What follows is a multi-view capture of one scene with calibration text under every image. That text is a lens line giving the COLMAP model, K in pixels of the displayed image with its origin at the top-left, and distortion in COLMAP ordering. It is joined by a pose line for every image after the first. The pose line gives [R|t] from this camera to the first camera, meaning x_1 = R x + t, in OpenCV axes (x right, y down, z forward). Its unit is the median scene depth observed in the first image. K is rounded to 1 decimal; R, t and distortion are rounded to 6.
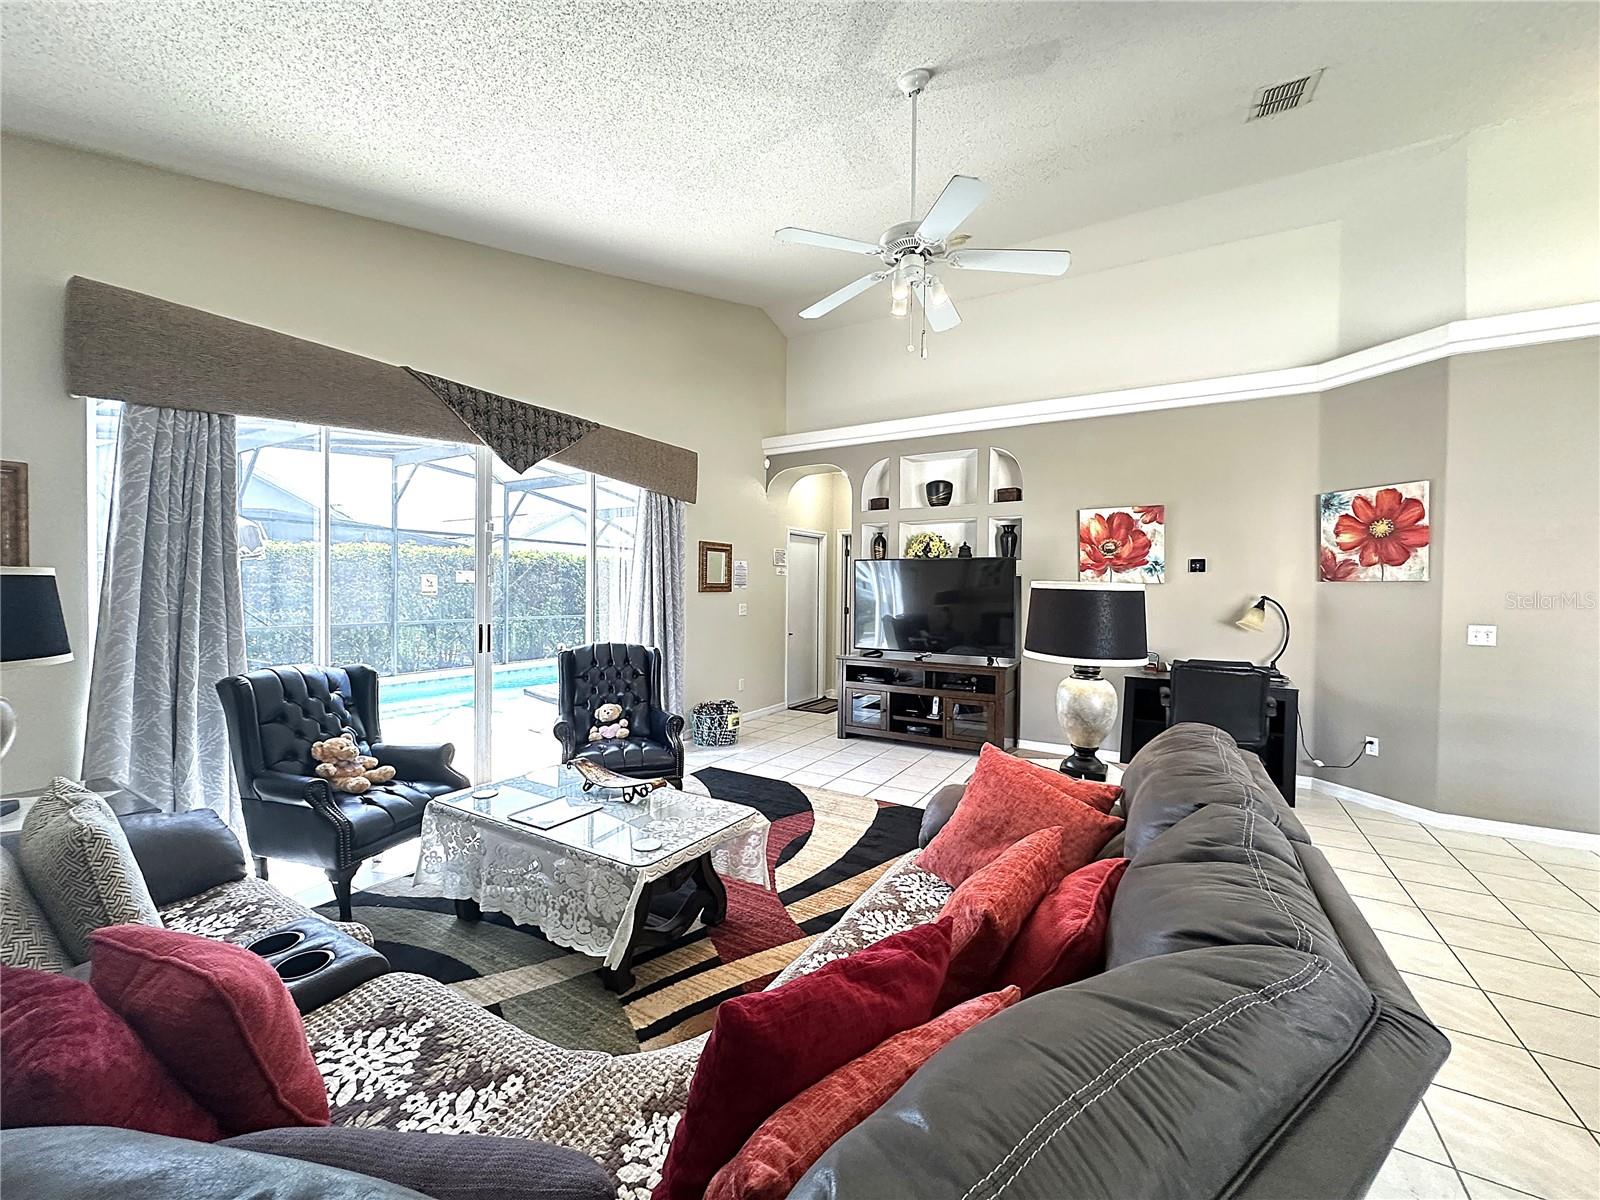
lens RADIAL K [[638.2, 0, 799.0], [0, 638.2, 597.5], [0, 0, 1]] dist [-0.003315, 0.000370]
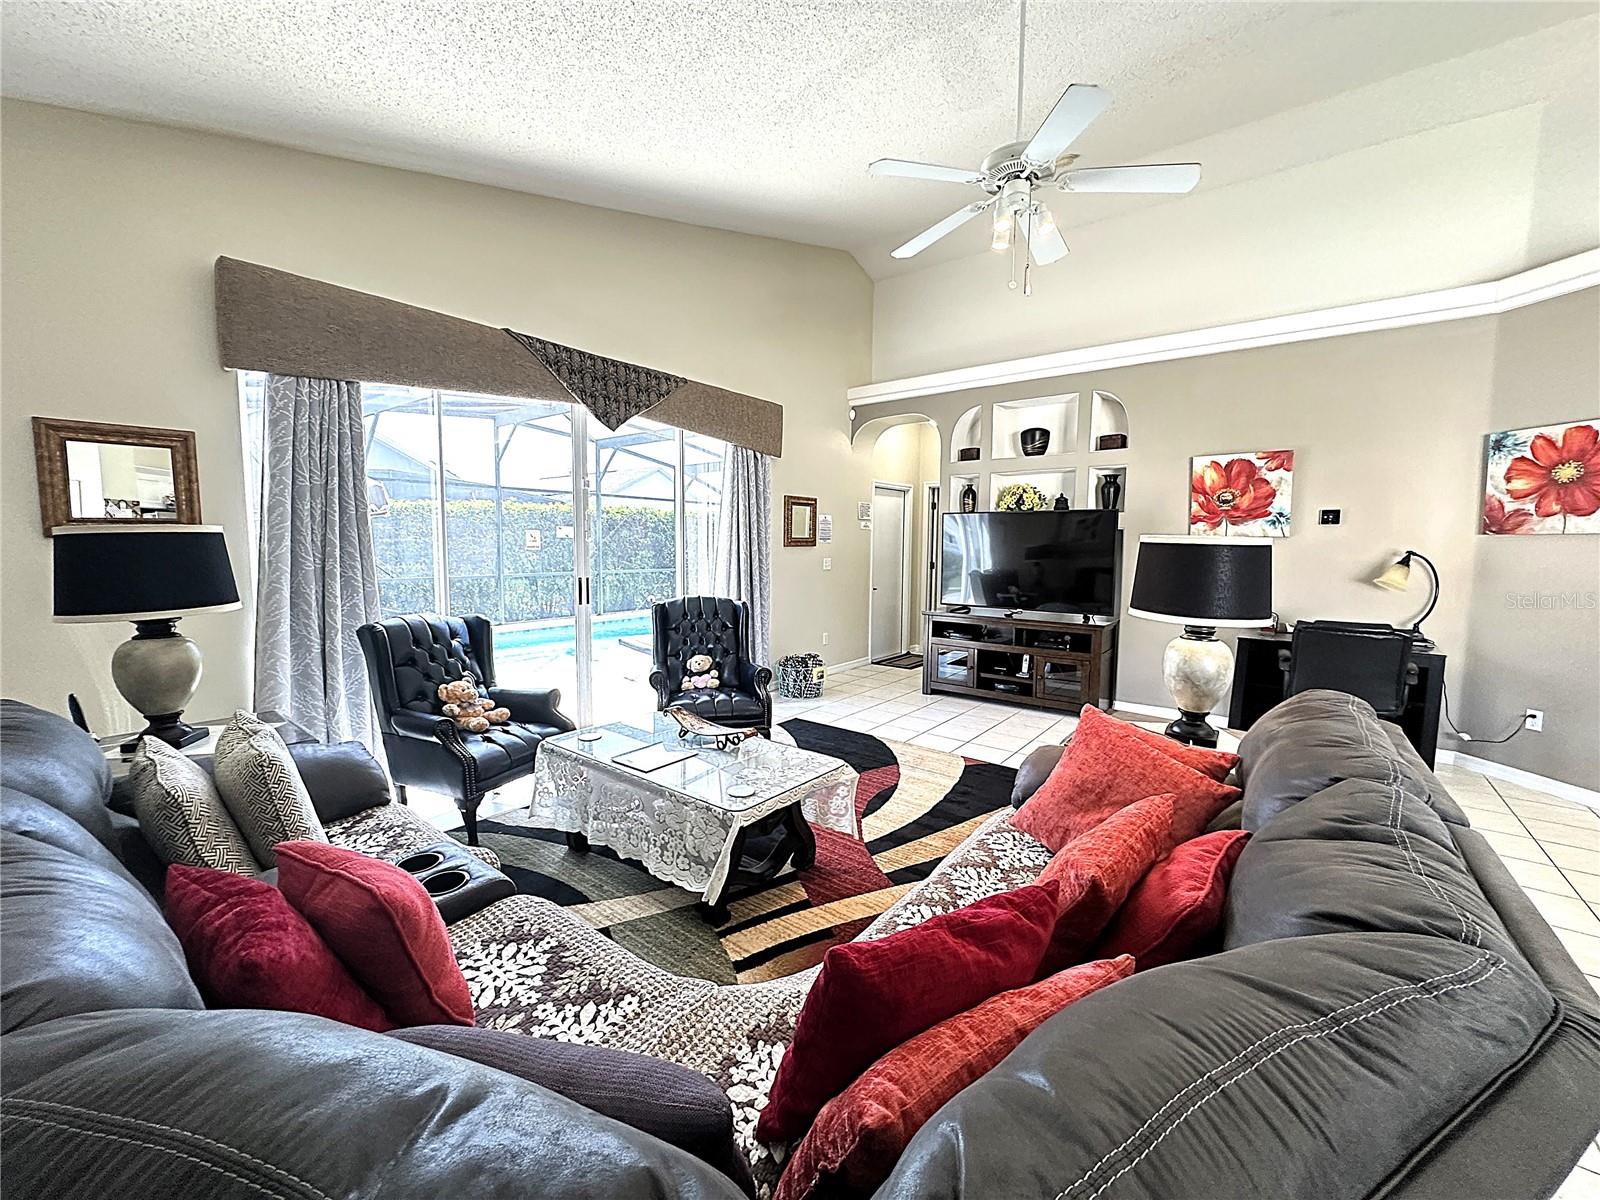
lens RADIAL K [[638.2, 0, 799.0], [0, 638.2, 597.5], [0, 0, 1]] dist [-0.003315, 0.000370]
pose [[0.992006, 0.009504, -0.125832, -0.010020], [-0.000482, 0.997438, 0.071538, -0.000581], [0.126190, -0.070905, 0.989469, 0.003552]]
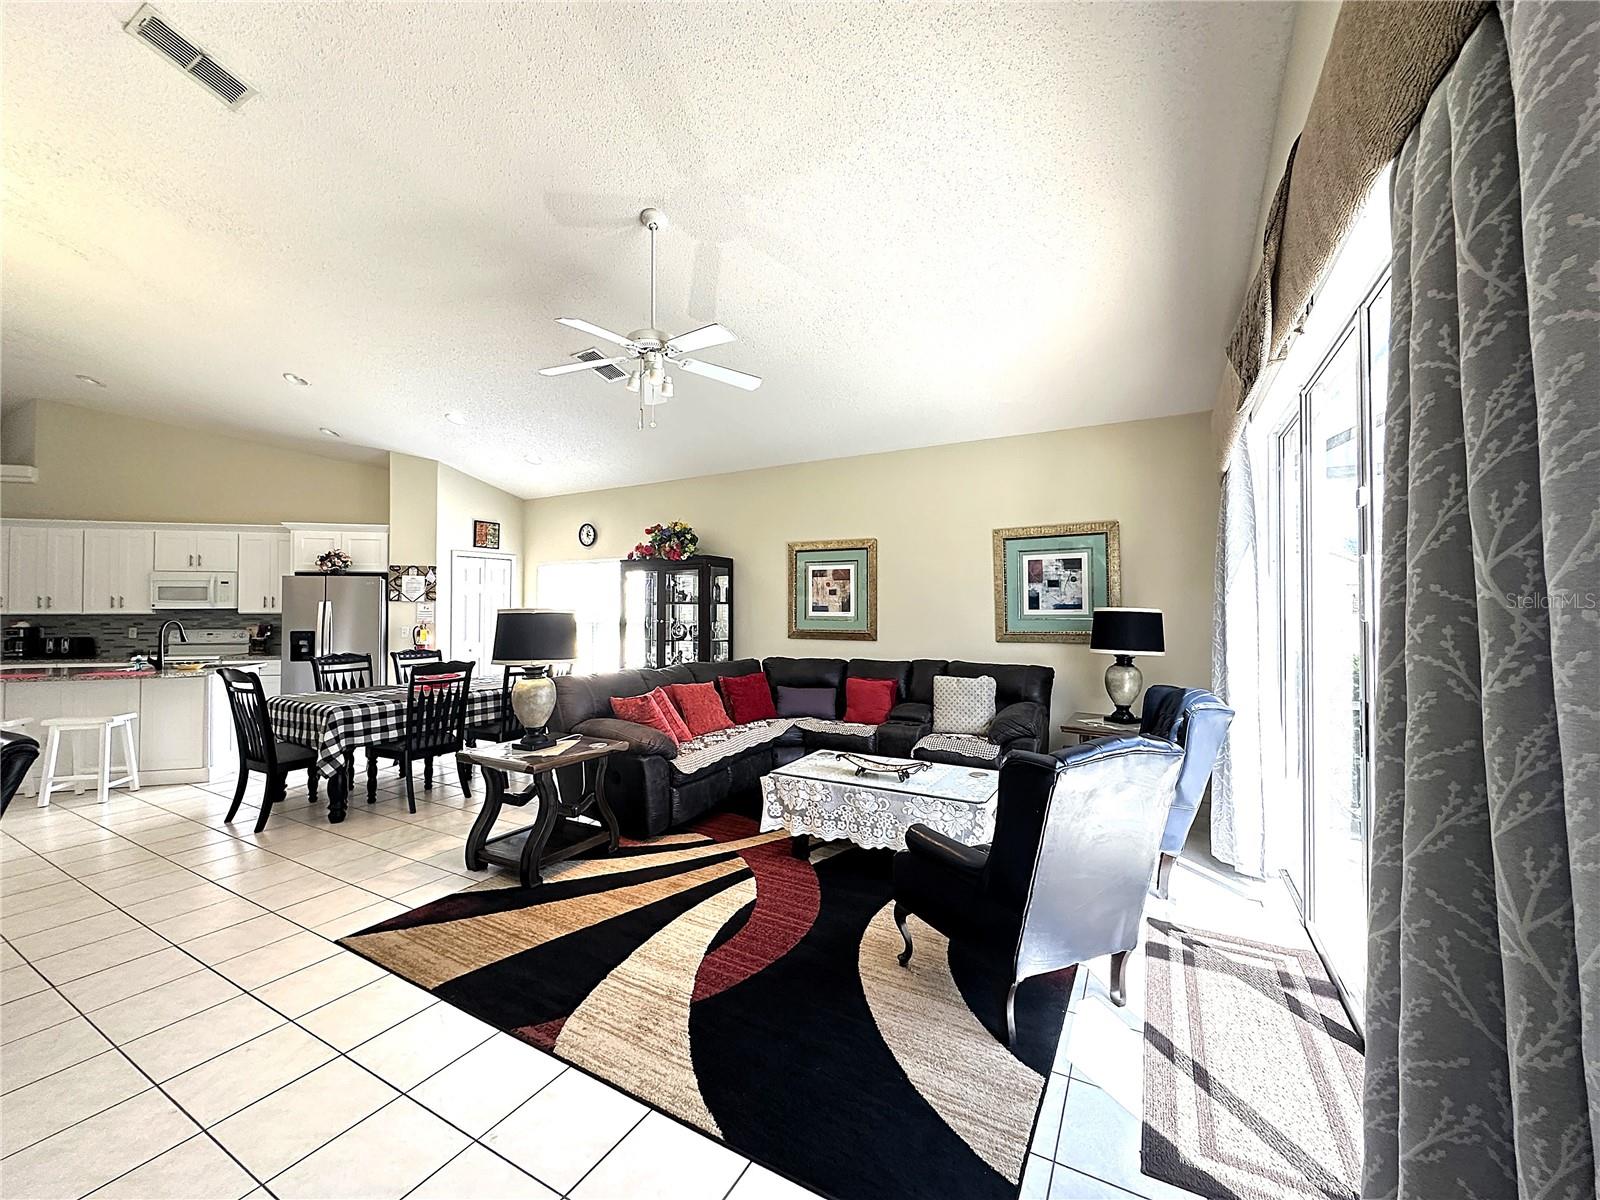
lens RADIAL K [[638.2, 0, 799.0], [0, 638.2, 597.5], [0, 0, 1]] dist [-0.003315, 0.000370]
pose [[-0.999494, -0.007873, -0.030833, -0.062505], [-0.007842, 0.999969, -0.001119, -0.038301], [0.030840, -0.000876, -0.999524, 1.687782]]
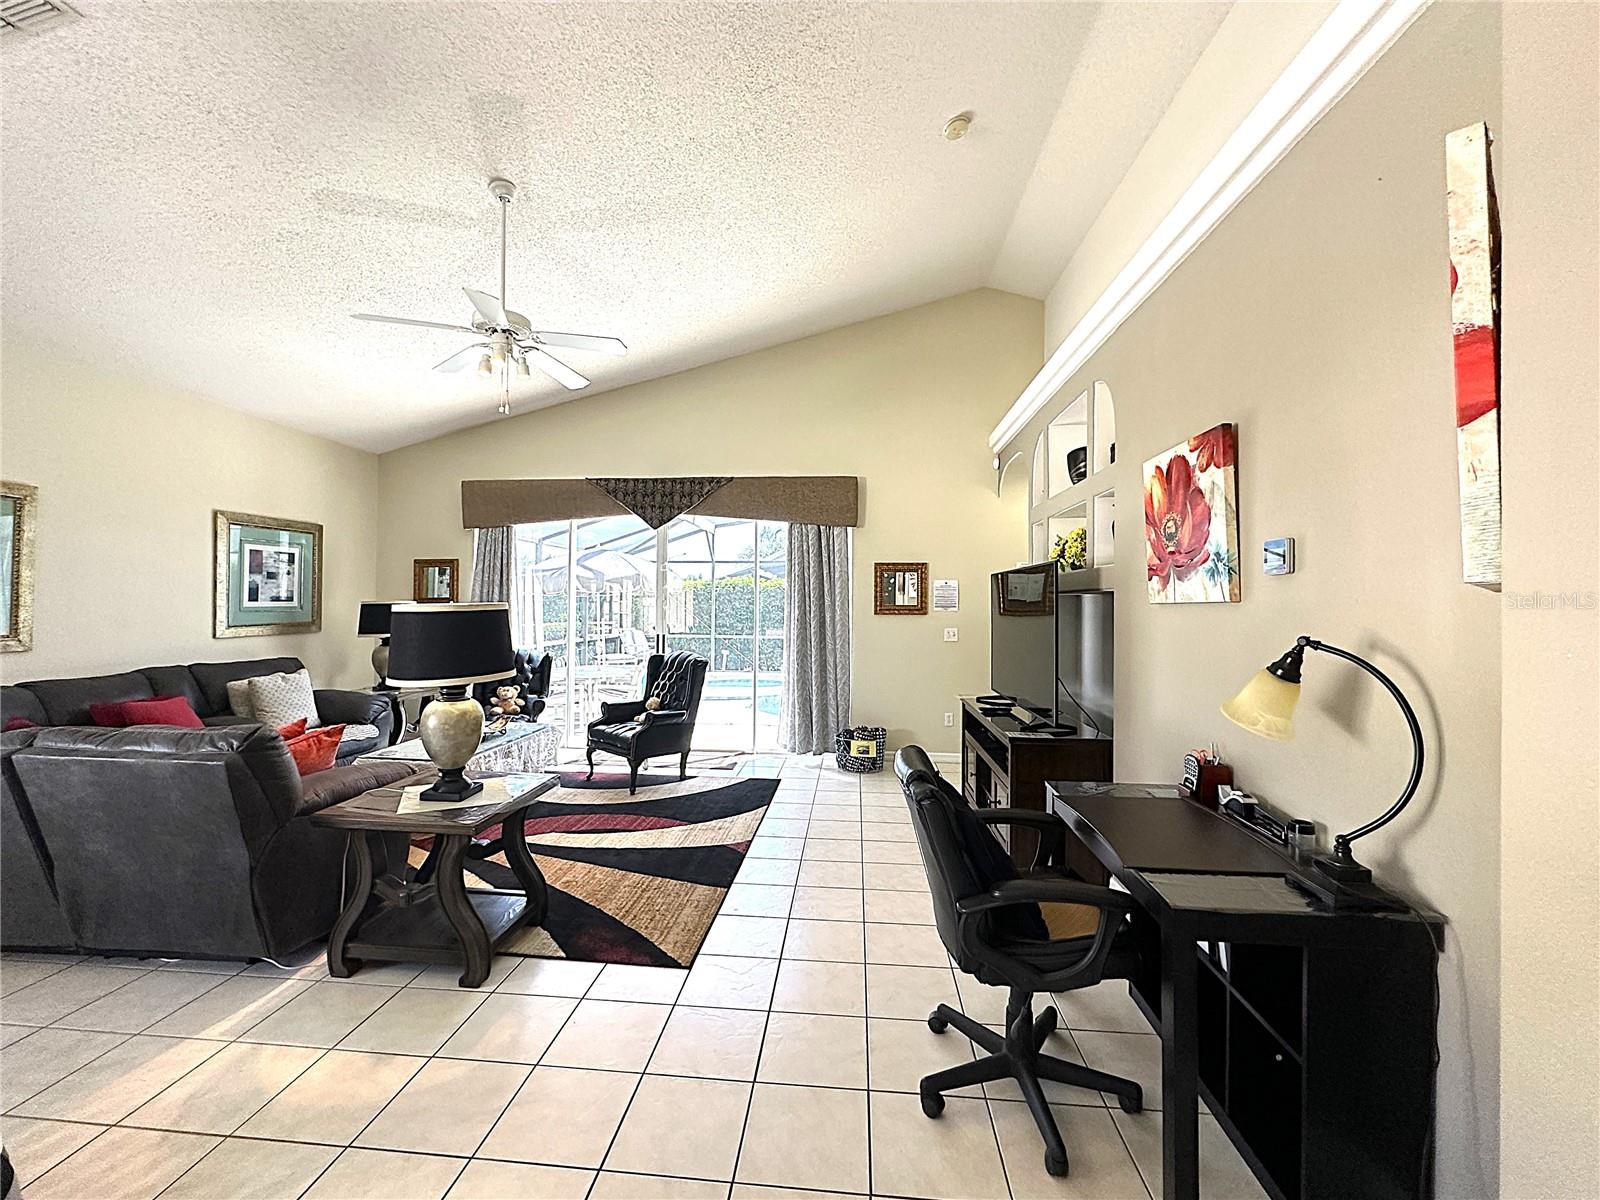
lens RADIAL K [[653.1, 0, 798.4], [0, 653.1, 597.0], [0, 0, 1]] dist [-0.002514, 0.000155]
pose [[0.438114, -0.015074, -0.898793, 1.124179], [-0.017327, 0.999532, -0.025210, -0.012047], [0.898752, 0.026618, 0.437648, 0.721626]]
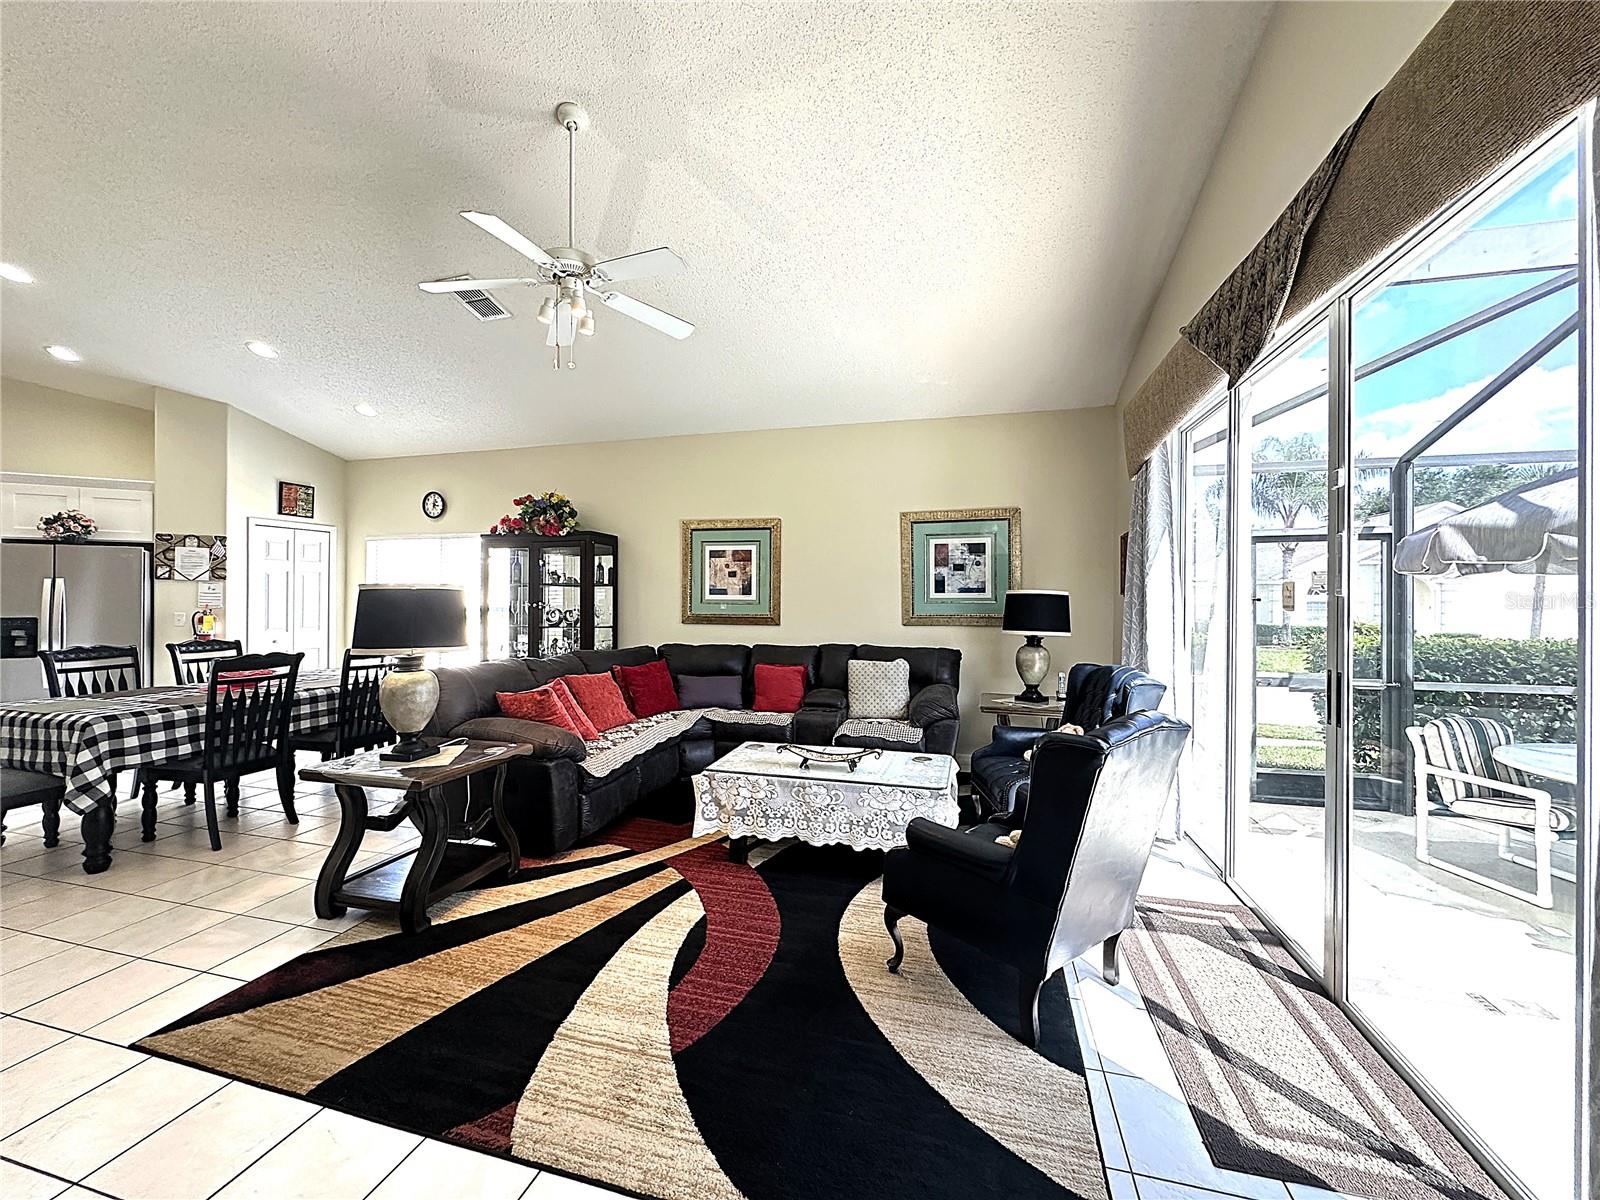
lens RADIAL K [[638.2, 0, 799.0], [0, 638.2, 597.5], [0, 0, 1]] dist [-0.003315, 0.000370]
pose [[-0.962037, -0.011829, -0.272662, 0.066606], [-0.015946, 0.999790, 0.012889, -0.020354], [0.272452, 0.016747, -0.962024, 1.579747]]
